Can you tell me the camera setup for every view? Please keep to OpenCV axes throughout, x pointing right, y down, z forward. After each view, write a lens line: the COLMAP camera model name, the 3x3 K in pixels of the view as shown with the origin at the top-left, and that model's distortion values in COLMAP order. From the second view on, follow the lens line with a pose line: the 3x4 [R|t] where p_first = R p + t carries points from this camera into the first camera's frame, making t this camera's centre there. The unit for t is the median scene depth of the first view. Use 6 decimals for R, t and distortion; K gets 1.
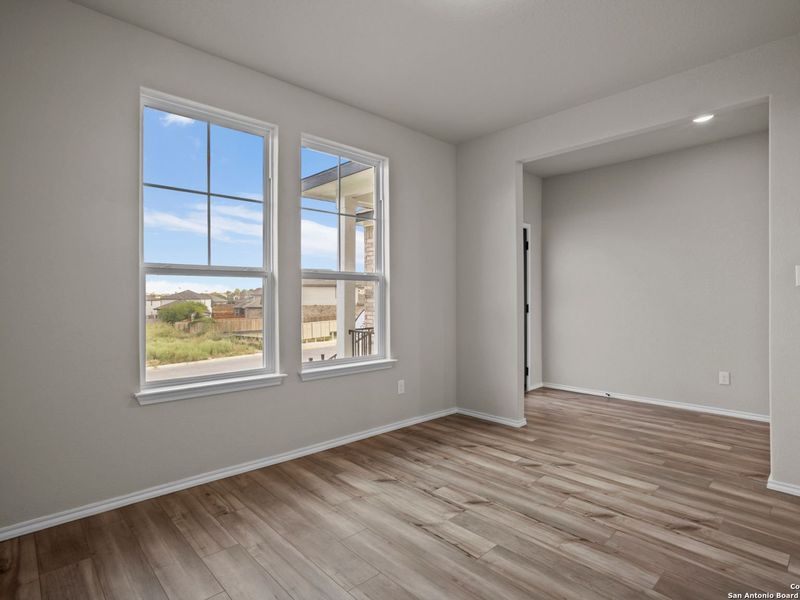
lens RADIAL K [[436.4, 0, 403.8], [0, 436.4, 299.8], [0, 0, 1]] dist [-0.051570, 0.026638]
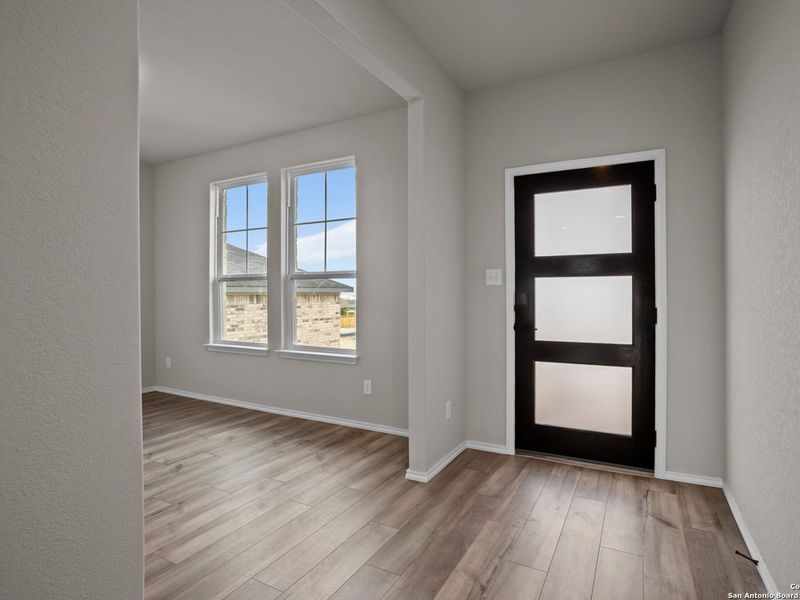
lens RADIAL K [[436.4, 0, 403.8], [0, 436.4, 299.8], [0, 0, 1]] dist [-0.051570, 0.026638]
pose [[0.310926, 0.011091, -0.950369, 1.081502], [-0.011152, 0.999906, 0.008021, -0.003237], [0.950369, 0.008104, 0.311020, 0.896363]]
